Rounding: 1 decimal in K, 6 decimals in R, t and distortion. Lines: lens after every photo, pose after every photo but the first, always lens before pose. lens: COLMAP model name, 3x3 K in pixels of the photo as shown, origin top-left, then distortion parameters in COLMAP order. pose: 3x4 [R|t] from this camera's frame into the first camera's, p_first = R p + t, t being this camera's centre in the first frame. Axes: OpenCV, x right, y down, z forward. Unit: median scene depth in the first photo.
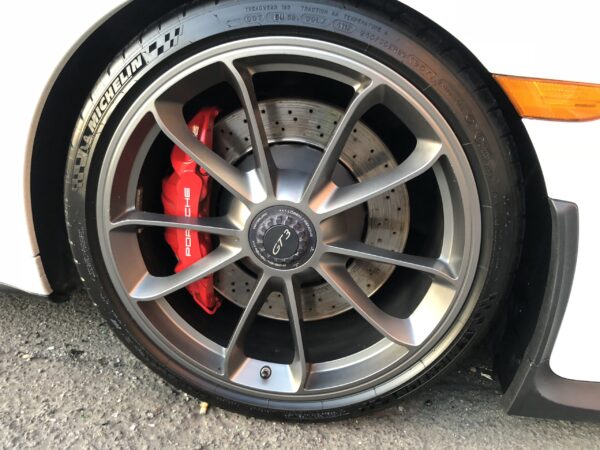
lens RADIAL K [[490.7, 0, 300.9], [0, 490.7, 225.0], [0, 0, 1]] dist [0.028168, -0.027616]
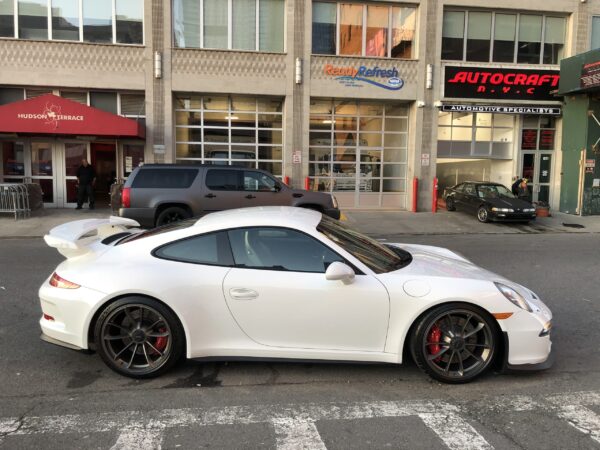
lens RADIAL K [[490.7, 0, 305.5], [0, 490.7, 230.6], [0, 0, 1]] dist [0.028168, -0.027616]
pose [[0.986516, -0.074878, 0.145529, -2.344981], [0.107537, 0.966874, -0.231496, -0.095629], [-0.123375, 0.244025, 0.961889, -4.239743]]
